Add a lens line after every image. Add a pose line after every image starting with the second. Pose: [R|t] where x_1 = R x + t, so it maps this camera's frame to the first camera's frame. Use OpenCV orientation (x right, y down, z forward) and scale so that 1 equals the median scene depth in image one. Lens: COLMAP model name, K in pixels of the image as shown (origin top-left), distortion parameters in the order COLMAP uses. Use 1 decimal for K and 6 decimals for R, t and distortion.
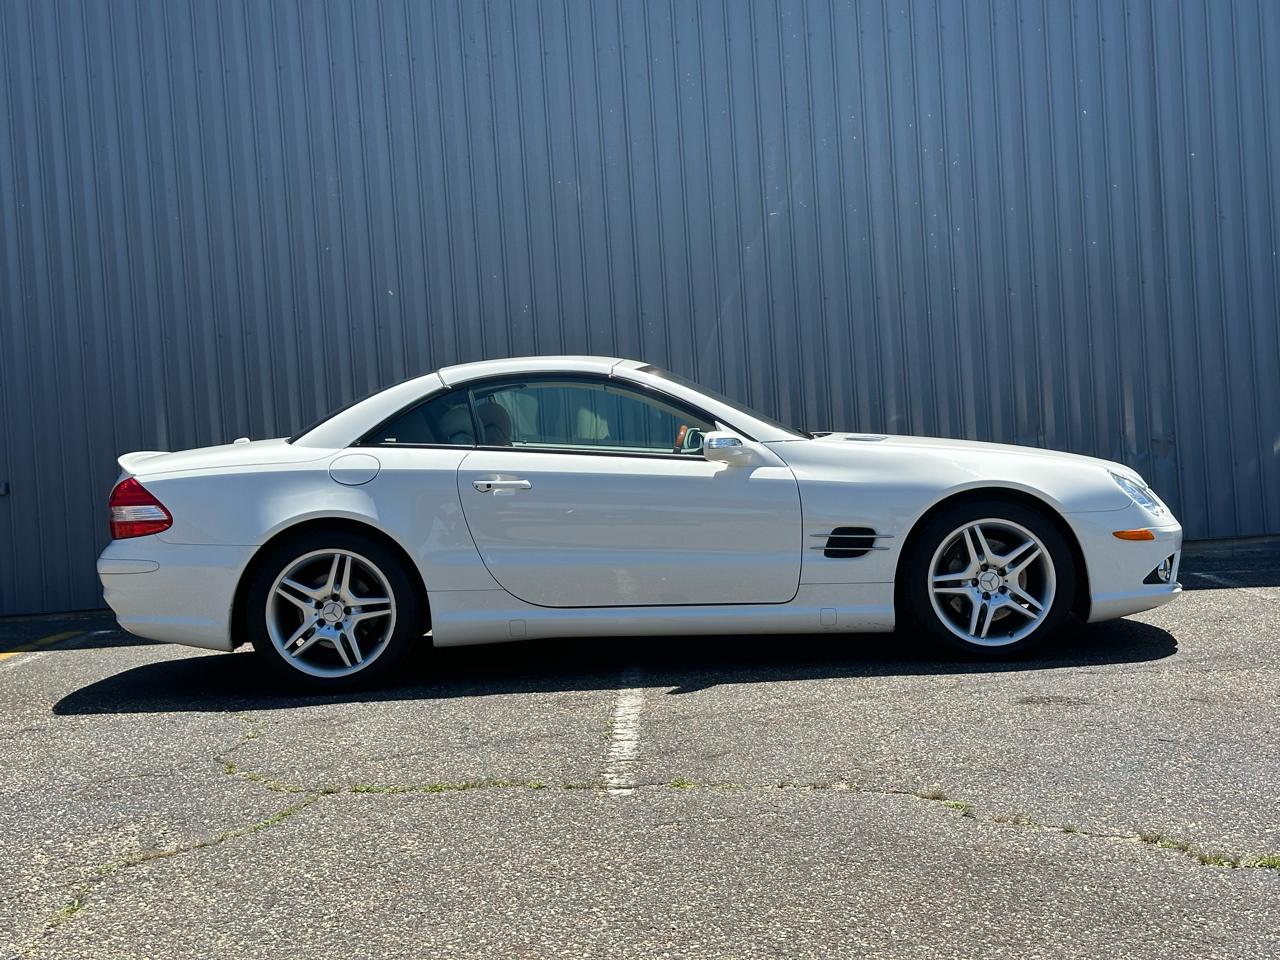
lens RADIAL K [[1755.3, 0, 658.2], [0, 1755.3, 473.3], [0, 0, 1]] dist [0.108382, 0.000000]
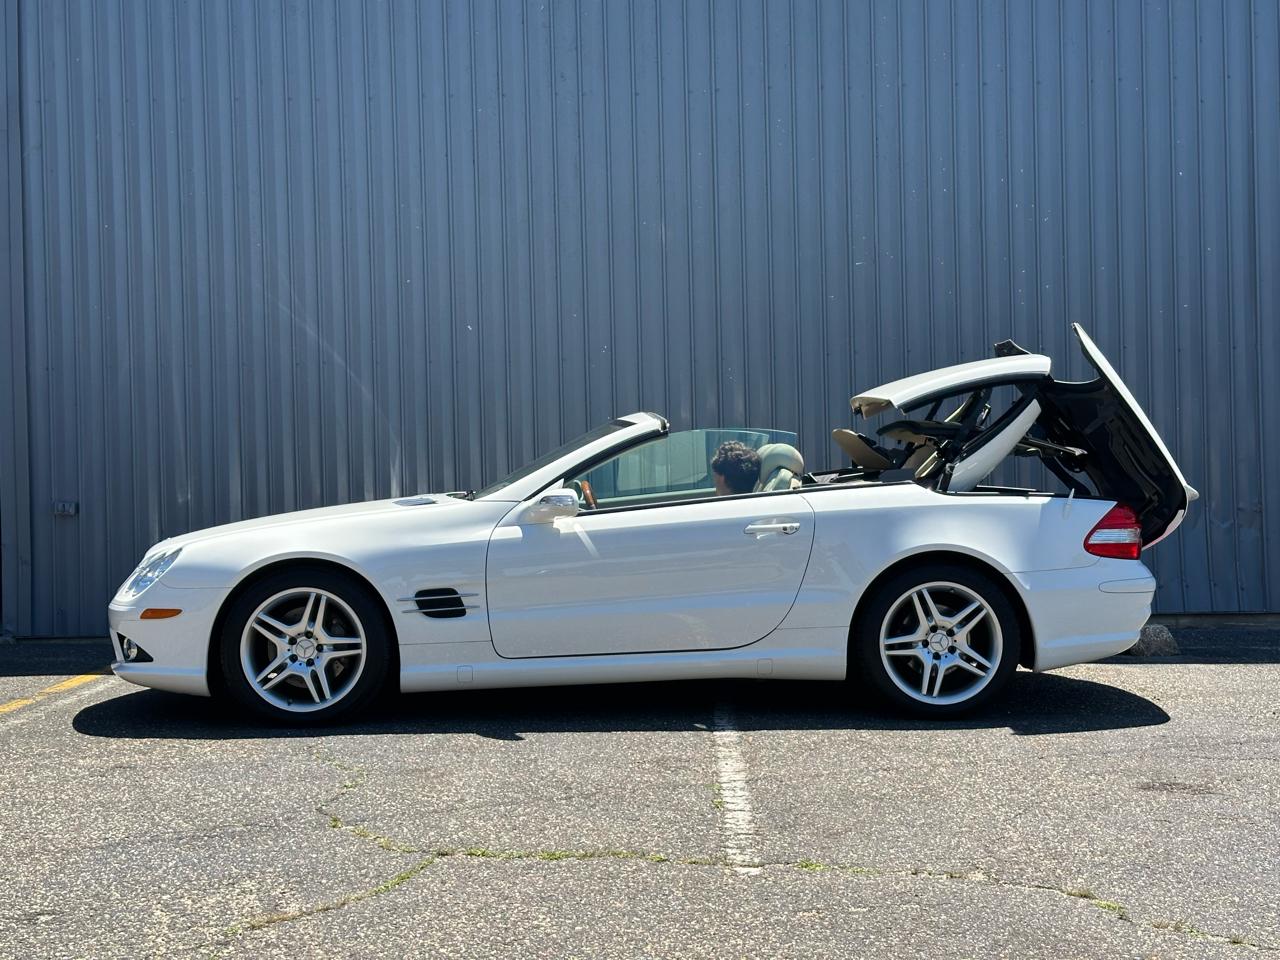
lens RADIAL K [[1755.3, 0, 652.3], [0, 1755.3, 474.1], [0, 0, 1]] dist [0.108382, 0.000000]
pose [[0.999009, 0.042004, -0.014704, -0.039618], [-0.042247, 0.998969, -0.016637, -0.010376], [0.013990, 0.017242, 0.999753, 0.016117]]
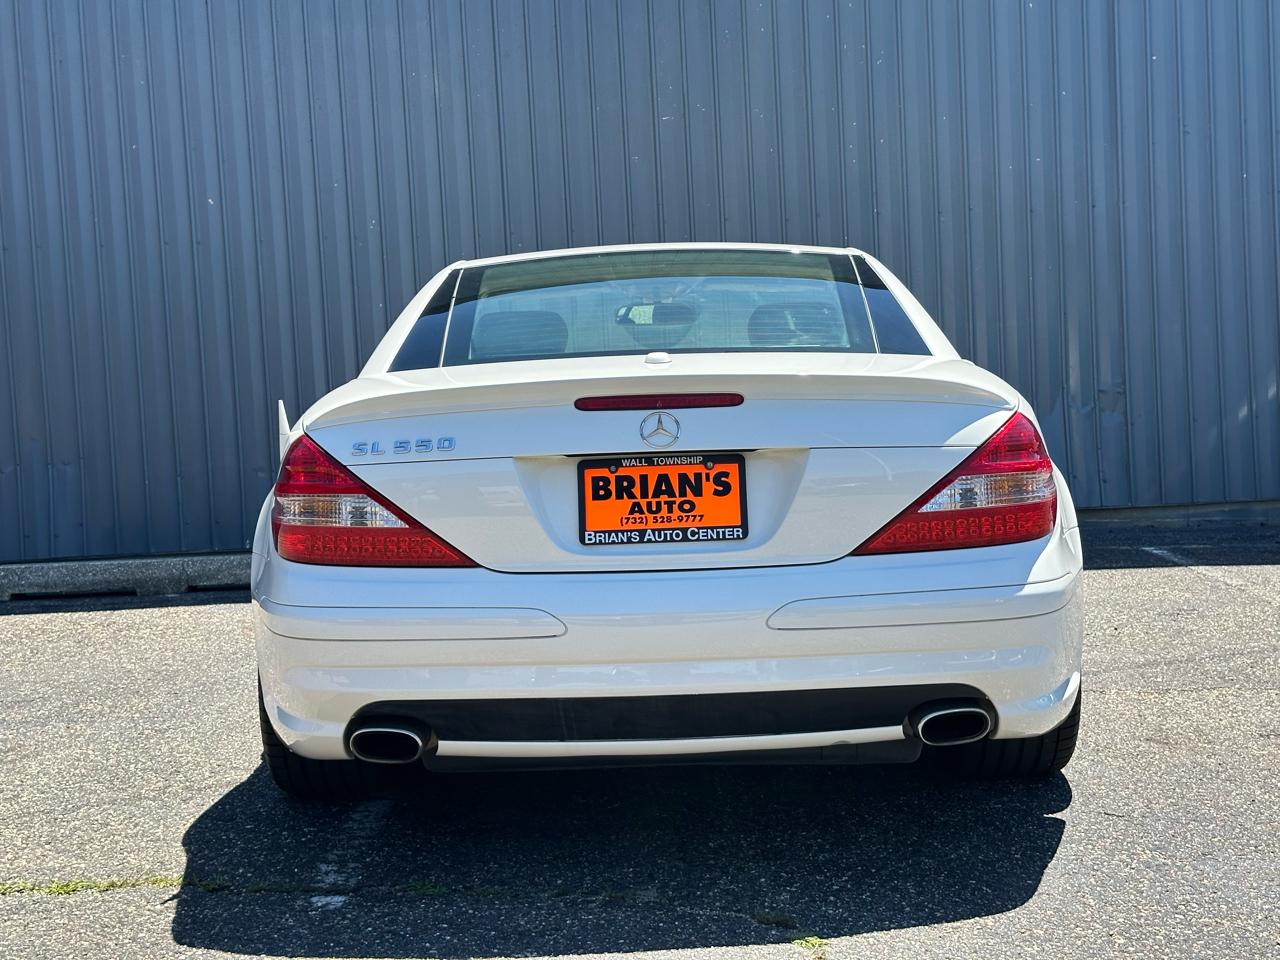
lens RADIAL K [[1755.3, 0, 648.8], [0, 1755.3, 470.3], [0, 0, 1]] dist [0.108382, 0.000000]
pose [[0.999564, 0.014363, 0.025807, 0.048070], [-0.015207, 0.999346, 0.032809, -0.006296], [-0.025319, -0.033187, 0.999128, 0.181688]]
